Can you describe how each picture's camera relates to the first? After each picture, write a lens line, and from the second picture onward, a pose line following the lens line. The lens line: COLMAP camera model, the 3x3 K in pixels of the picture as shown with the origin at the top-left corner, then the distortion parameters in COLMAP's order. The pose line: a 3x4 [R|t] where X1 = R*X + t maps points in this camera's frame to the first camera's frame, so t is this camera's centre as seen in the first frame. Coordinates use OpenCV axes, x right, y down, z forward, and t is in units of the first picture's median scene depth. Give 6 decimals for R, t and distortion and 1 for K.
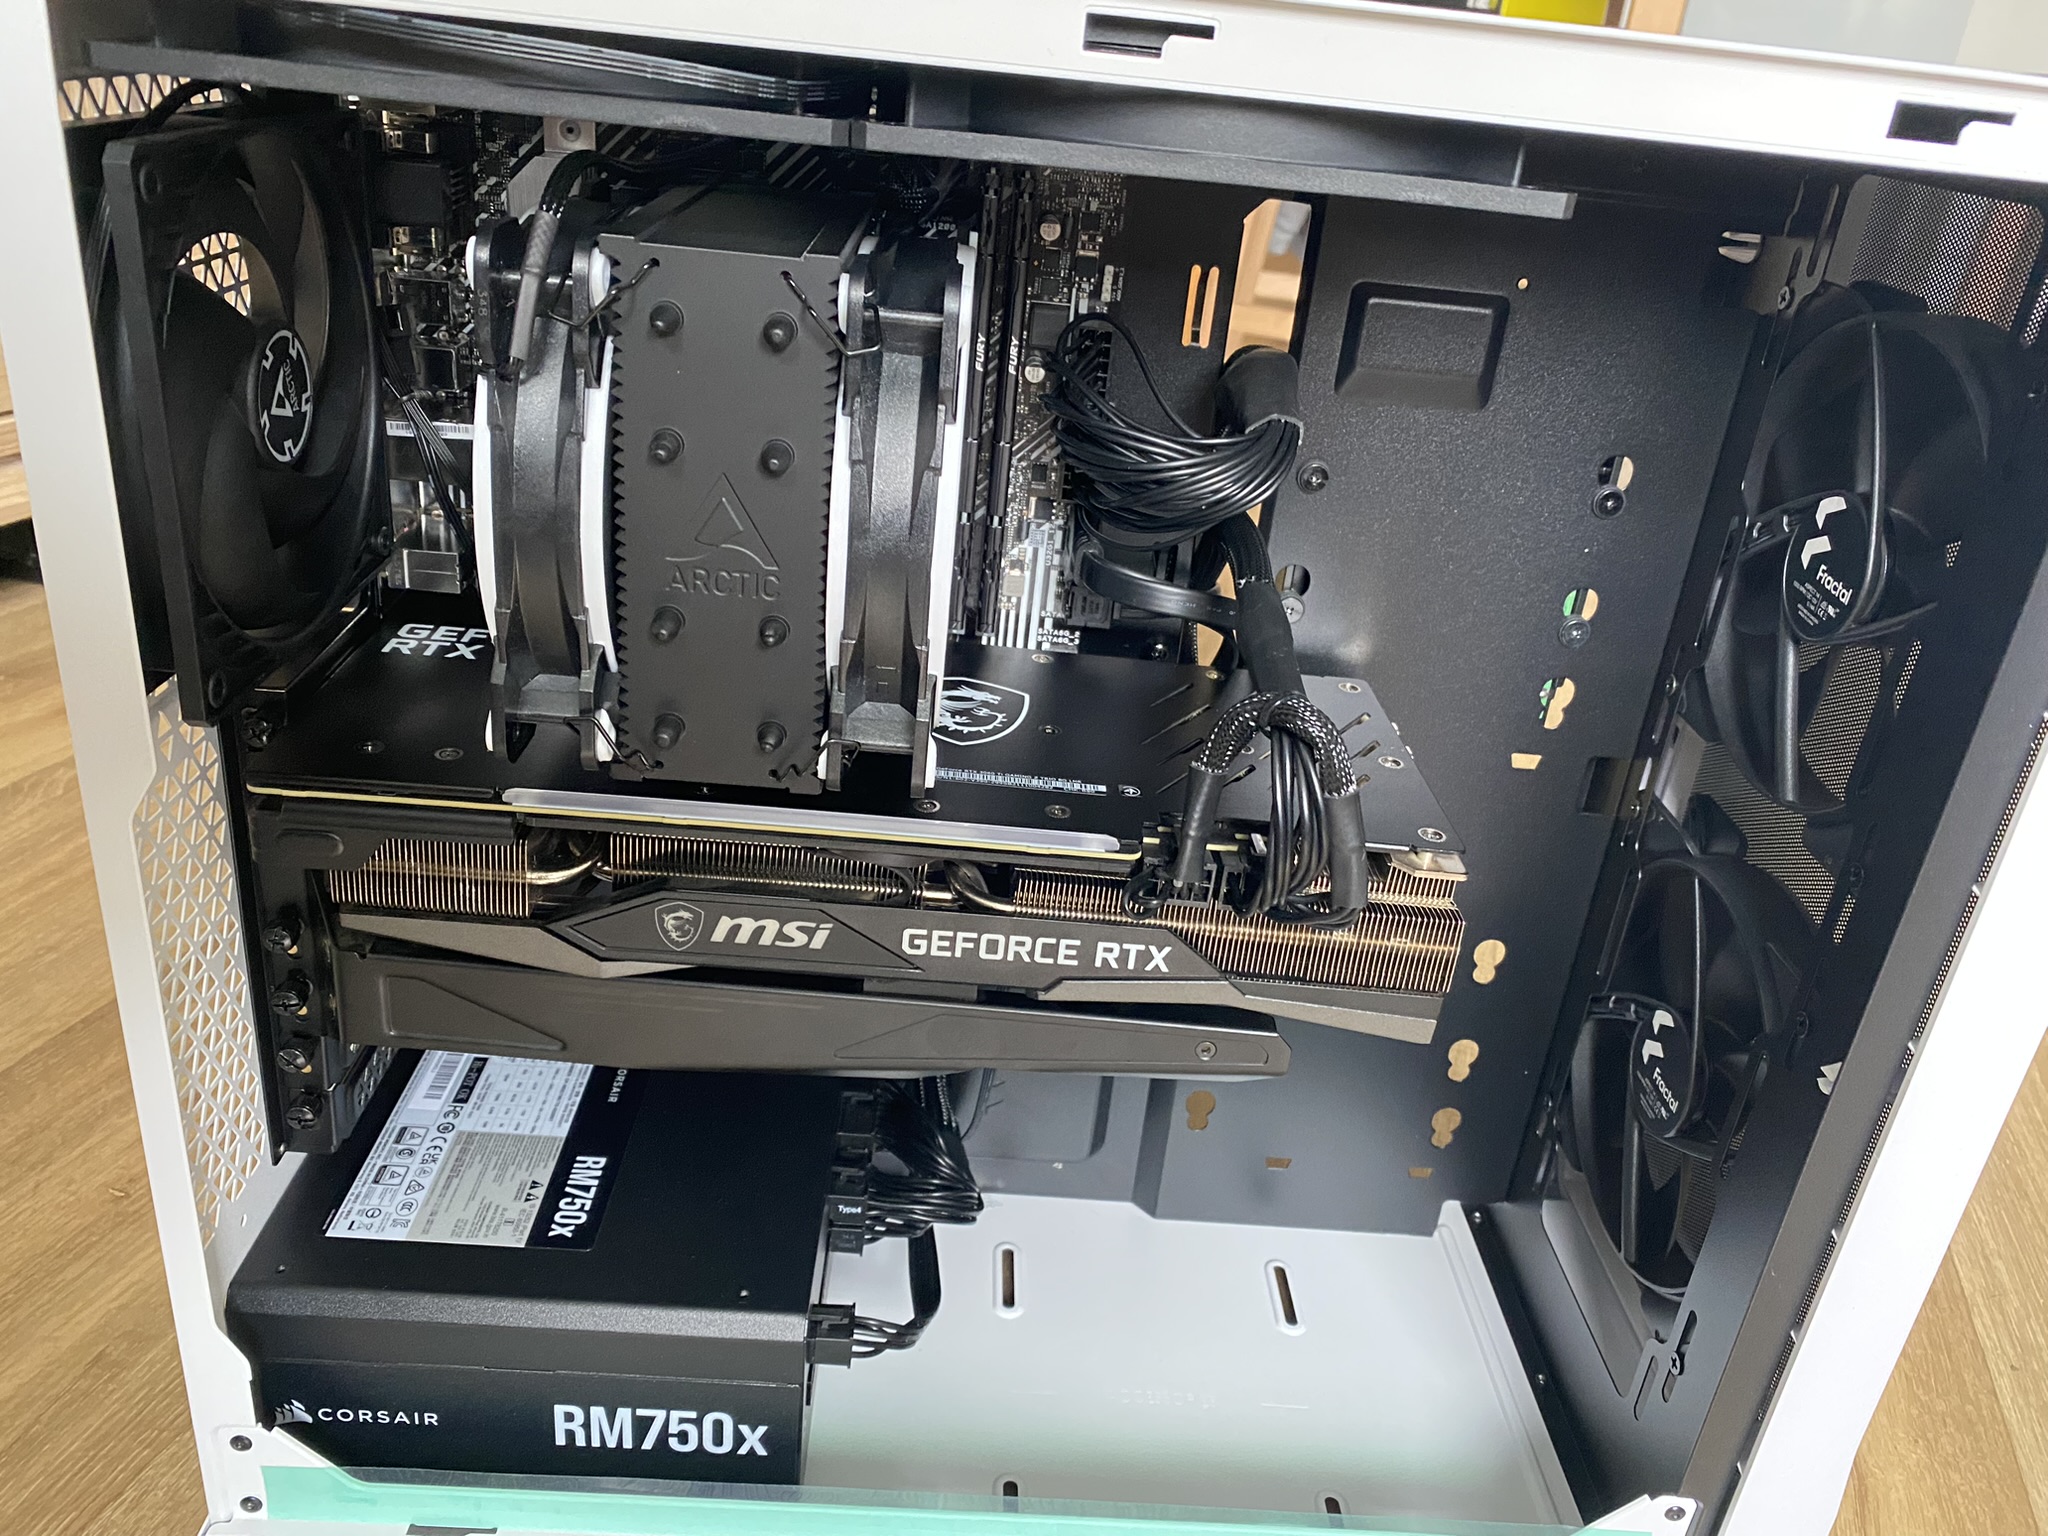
lens RADIAL K [[1568.0, 0, 1037.6], [0, 1568.0, 777.8], [0, 0, 1]] dist [0.101046, -0.001690]
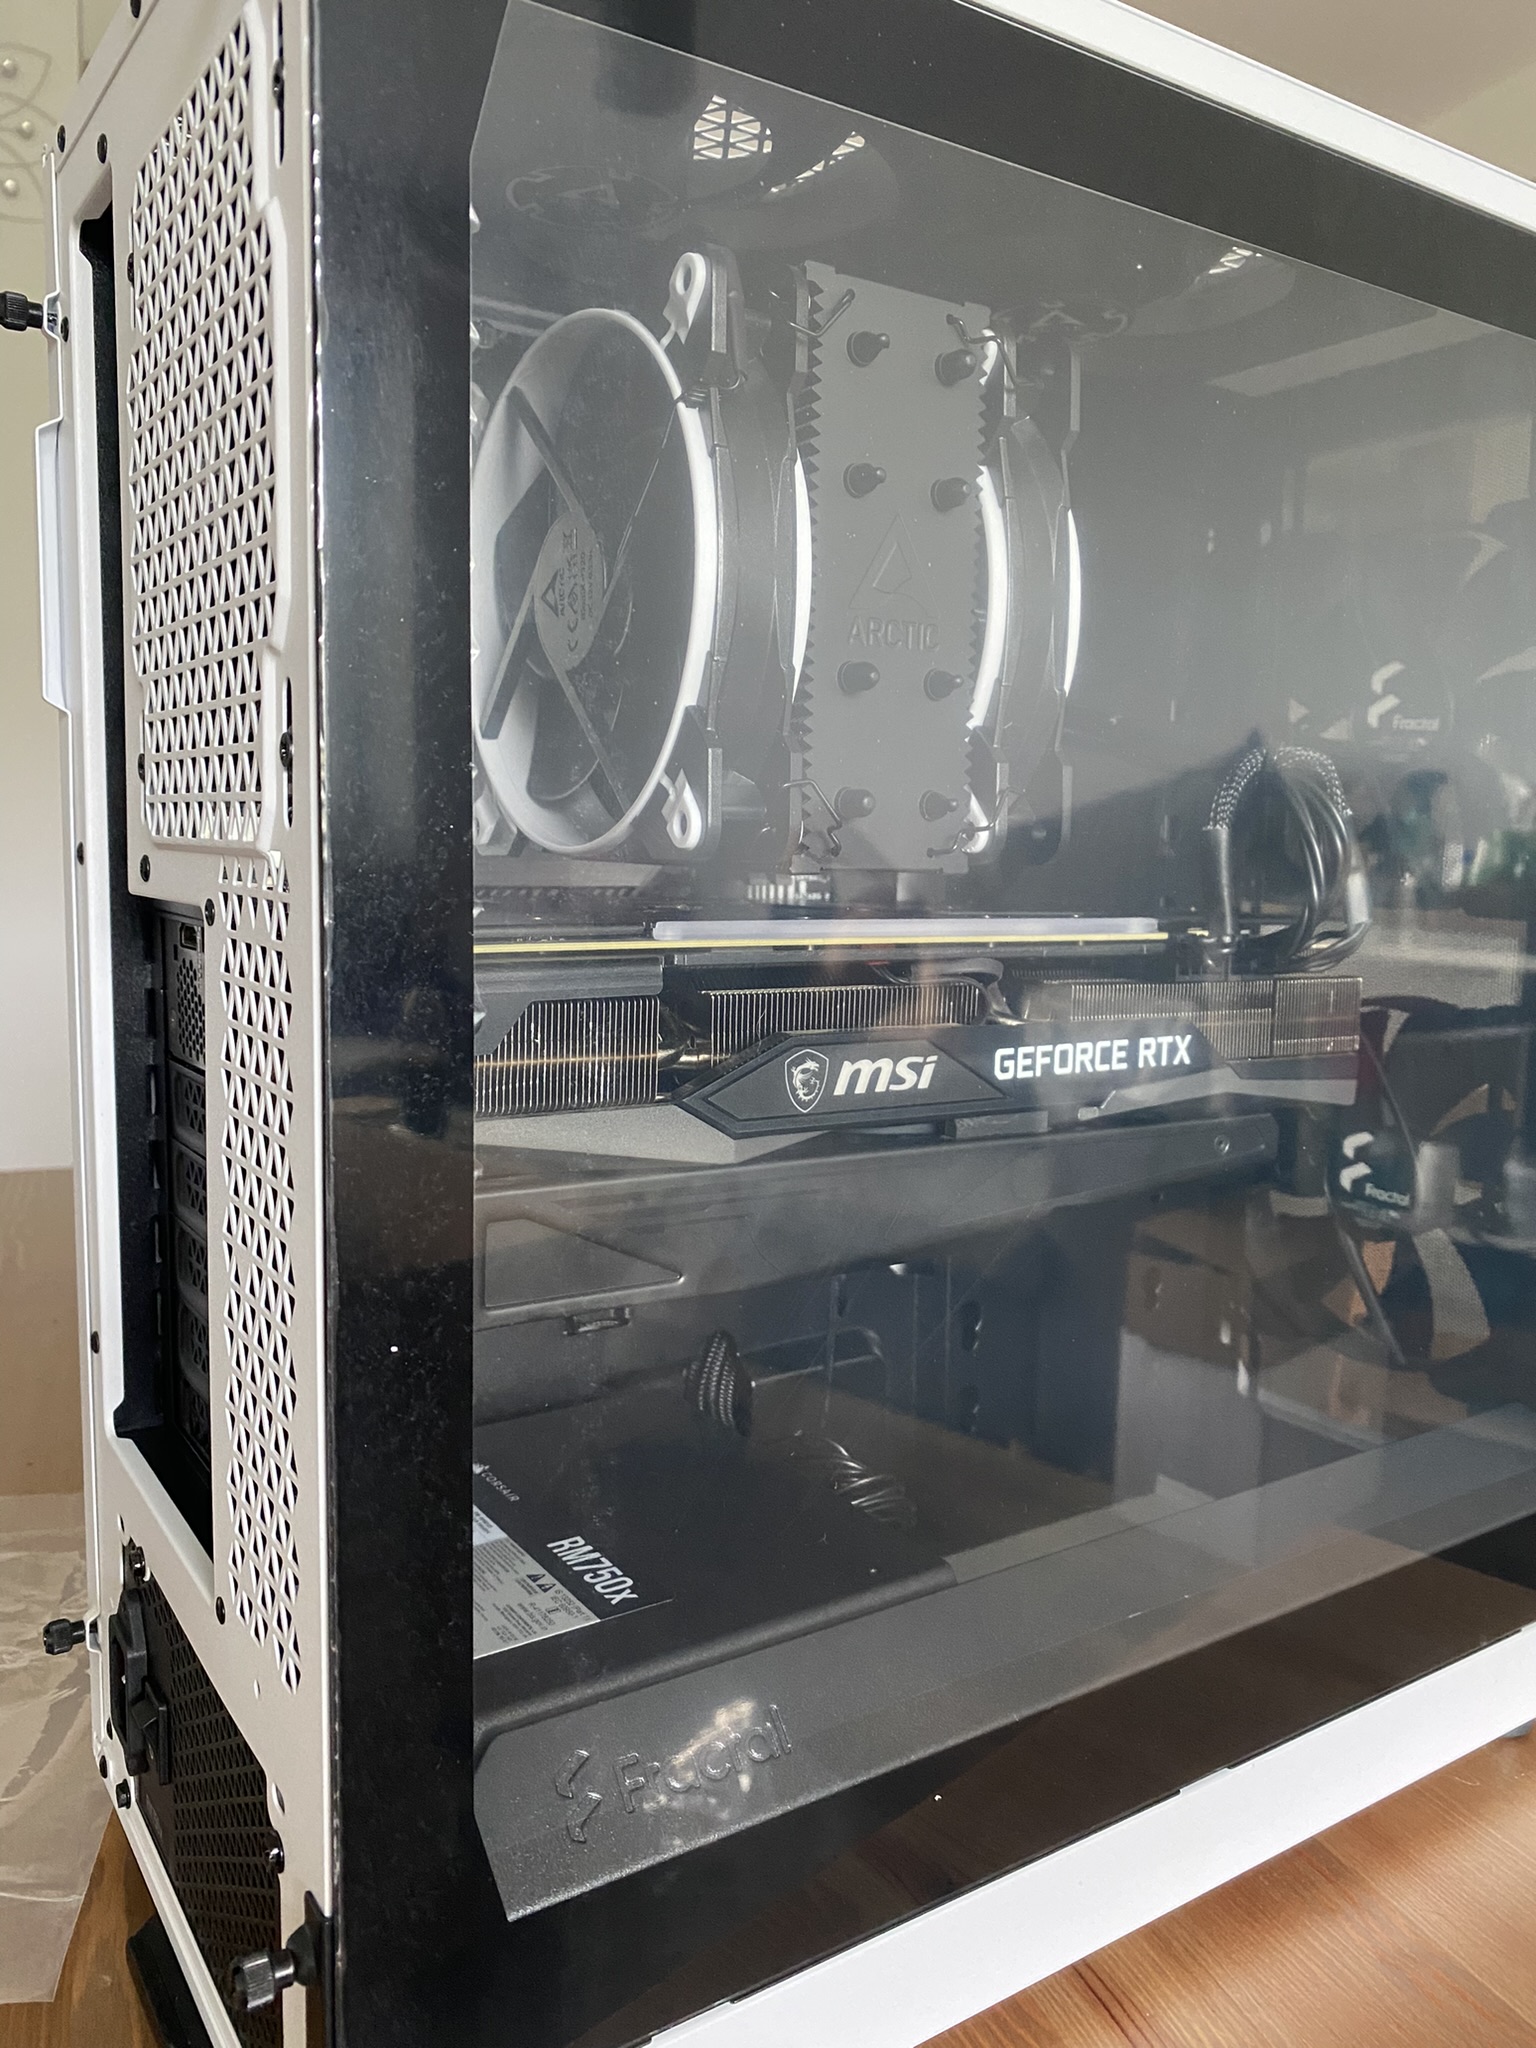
lens RADIAL K [[1568.0, 0, 754.8], [0, 1568.0, 1012.3], [0, 0, 1]] dist [0.101046, -0.001690]
pose [[0.845401, -0.141256, 0.515116, -0.690231], [0.293213, 0.928826, -0.226513, 0.245808], [-0.446457, 0.342533, 0.826648, 0.268218]]
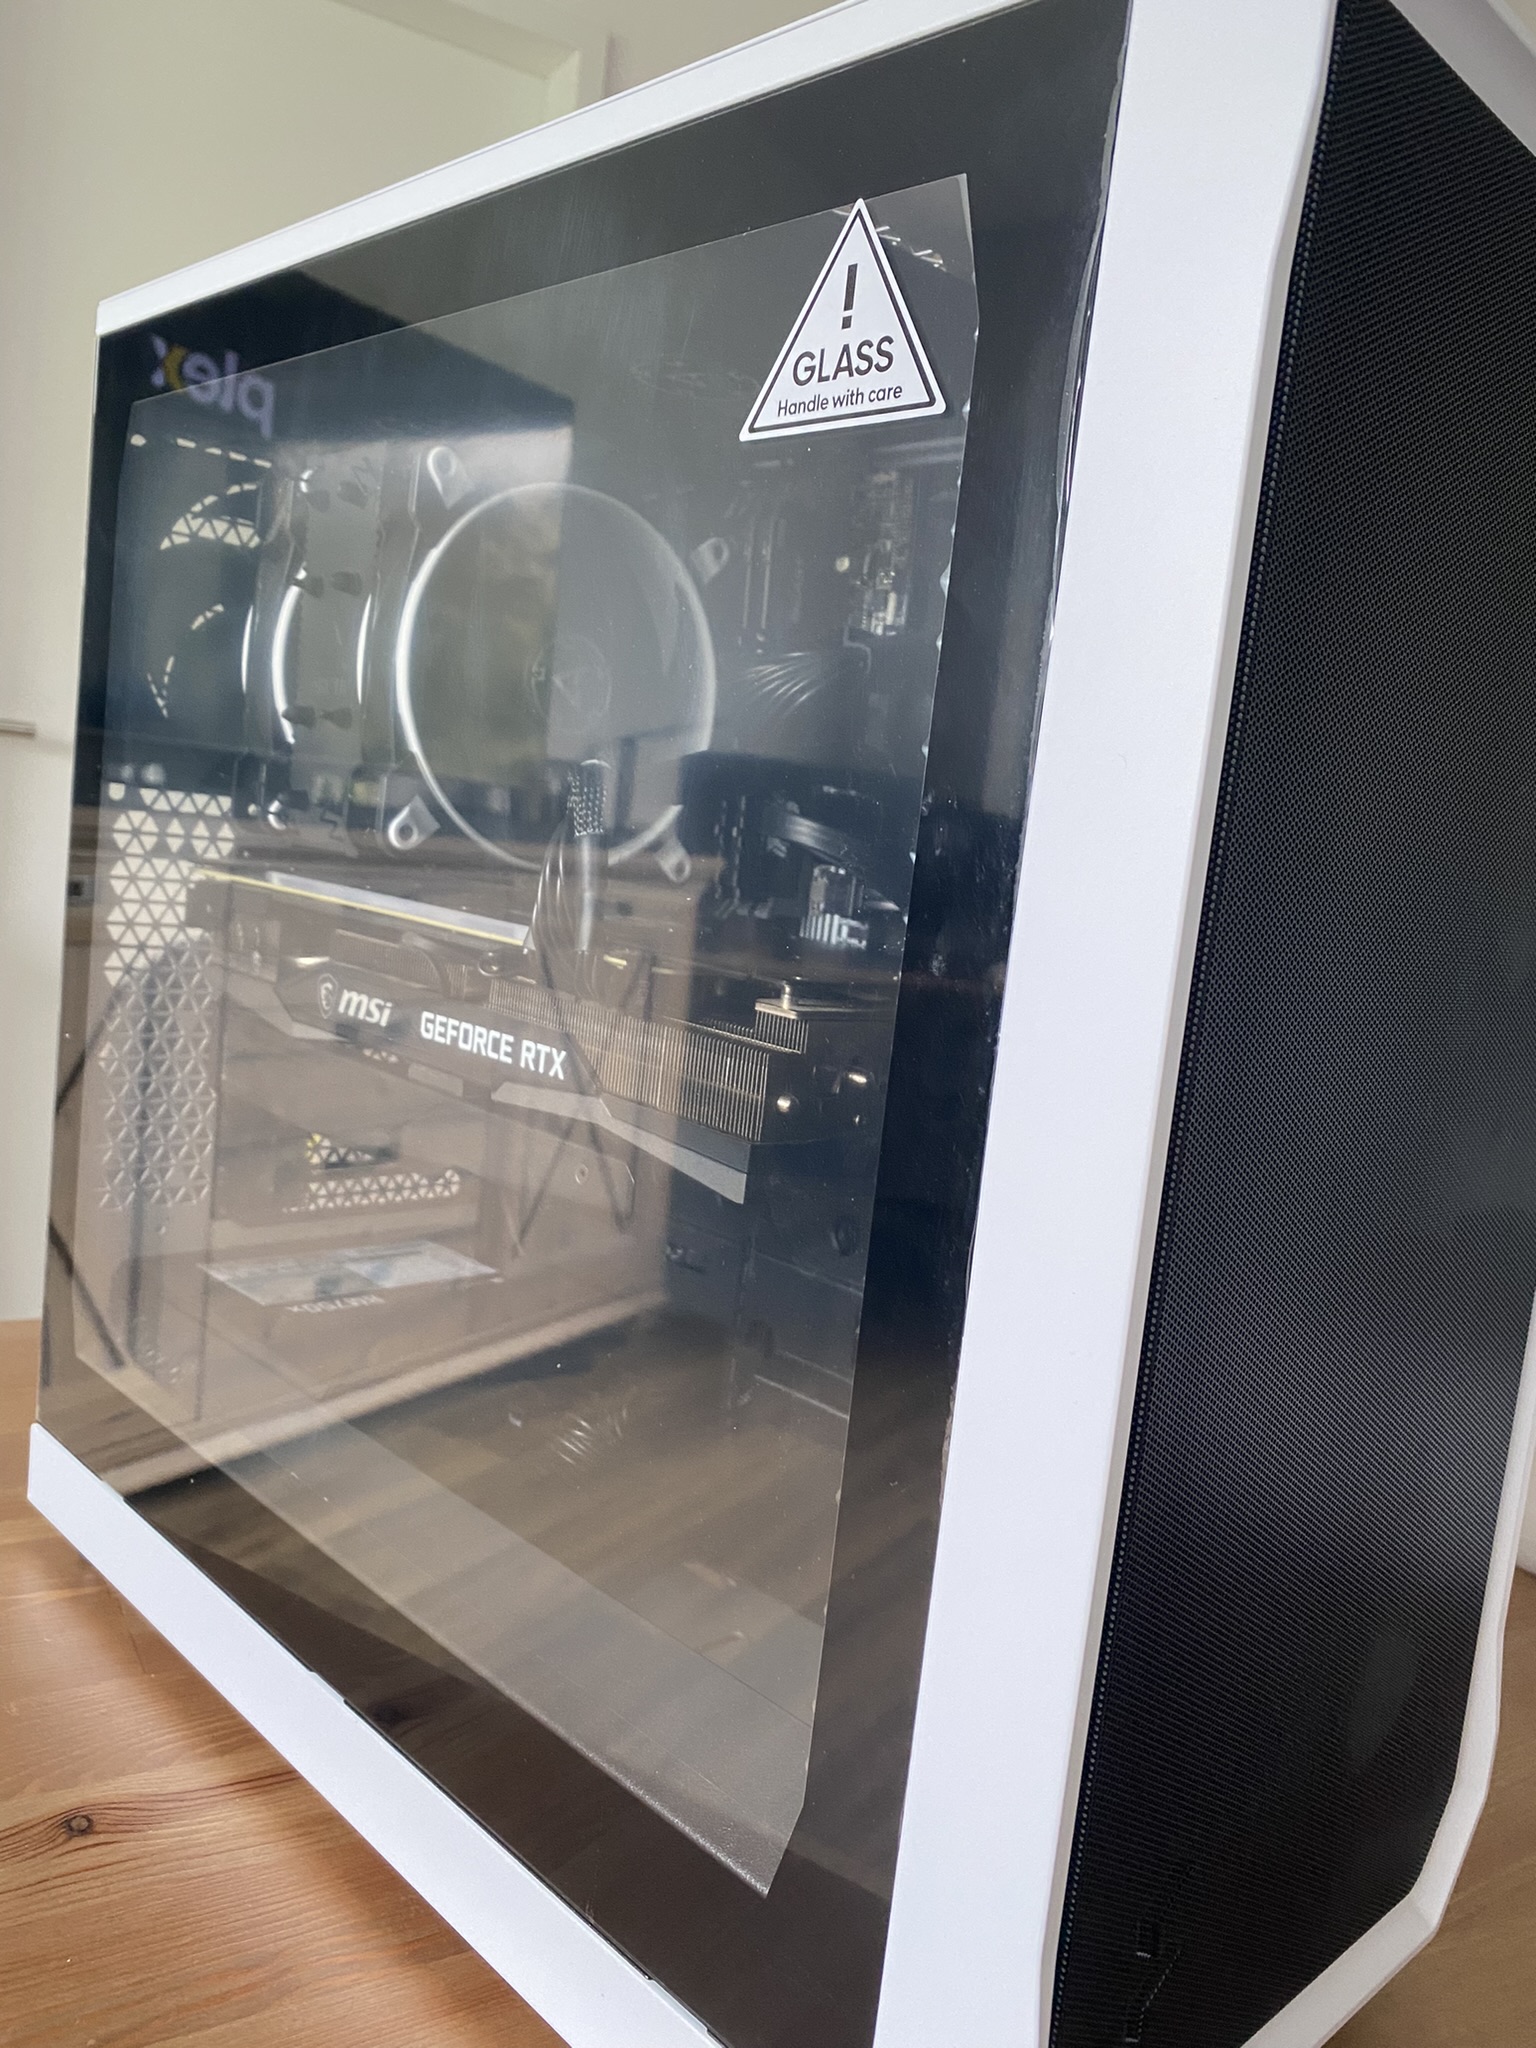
lens RADIAL K [[1568.0, 0, 769.4], [0, 1568.0, 1017.3], [0, 0, 1]] dist [0.101046, -0.001690]
pose [[0.684964, 0.057917, -0.726272, 0.934070], [-0.362461, 0.891812, -0.270727, 0.321010], [0.632018, 0.448684, 0.631852, 0.421542]]
